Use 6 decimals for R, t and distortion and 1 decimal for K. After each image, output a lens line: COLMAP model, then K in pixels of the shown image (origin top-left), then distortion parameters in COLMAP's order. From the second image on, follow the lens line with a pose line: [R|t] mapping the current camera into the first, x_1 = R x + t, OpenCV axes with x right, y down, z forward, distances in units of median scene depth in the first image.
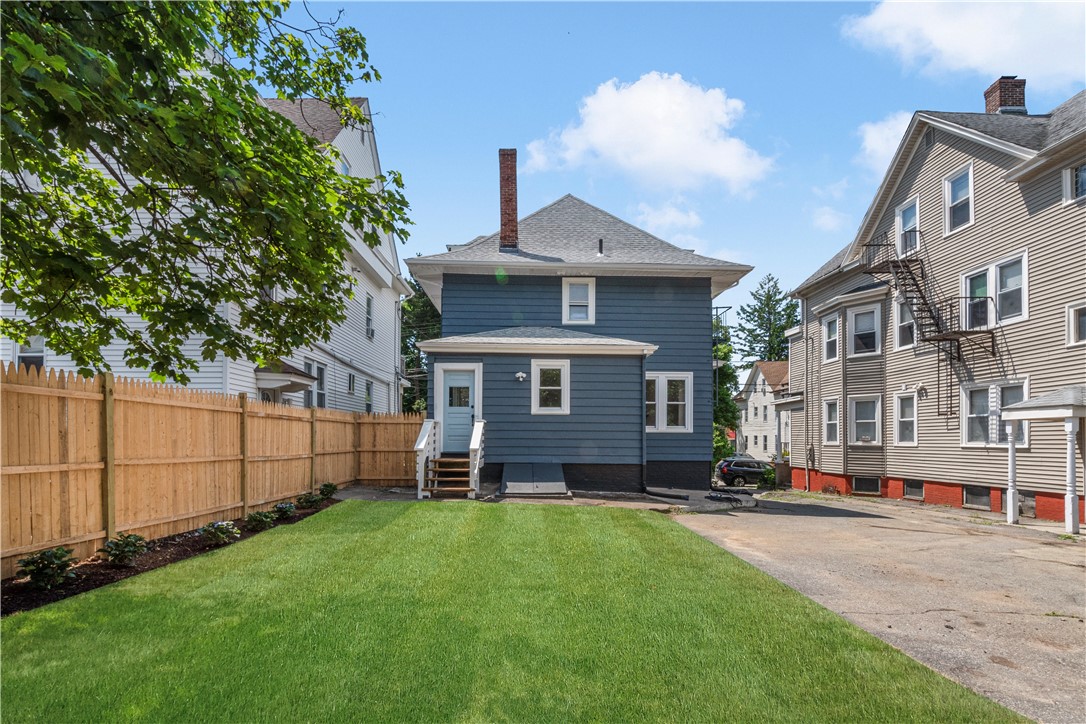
lens RADIAL K [[530.7, 0, 543.0], [0, 530.7, 348.2], [0, 0, 1]] dist [-0.000109, 0.000258]
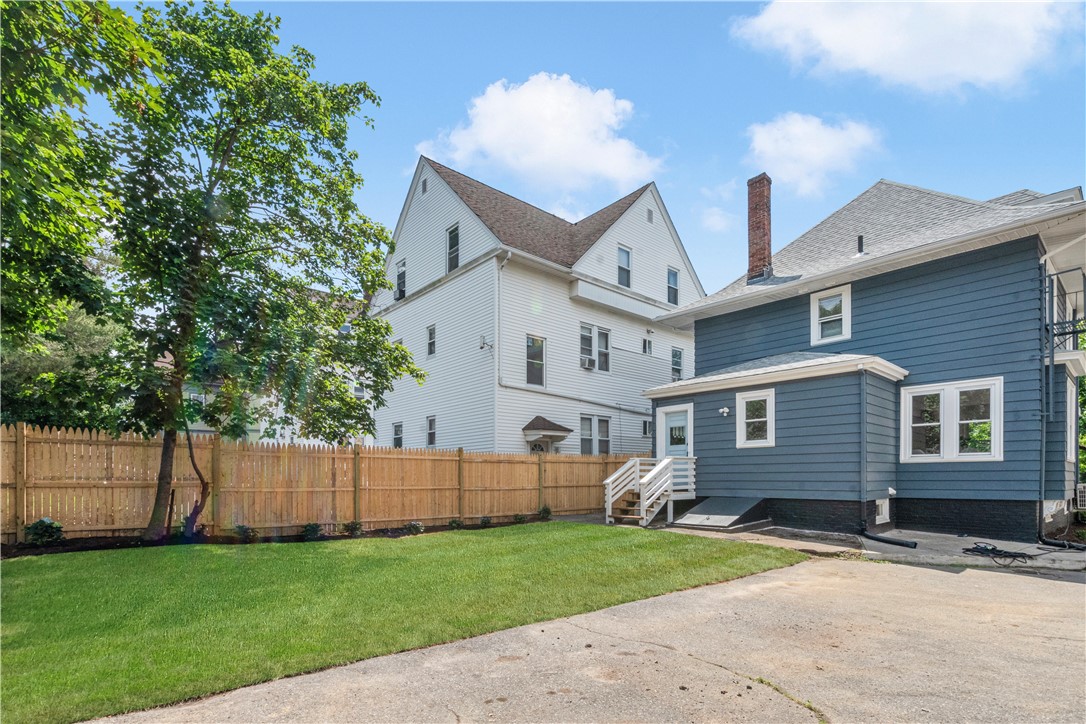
lens RADIAL K [[521.2, 0, 543.0], [0, 521.2, 362.0], [0, 0, 1]] dist [0.001655, 0.000405]
pose [[0.653126, -0.174187, -0.736943, 0.486668], [0.138355, 0.984252, -0.110023, 0.021158], [0.744503, -0.030101, 0.666940, 0.072565]]
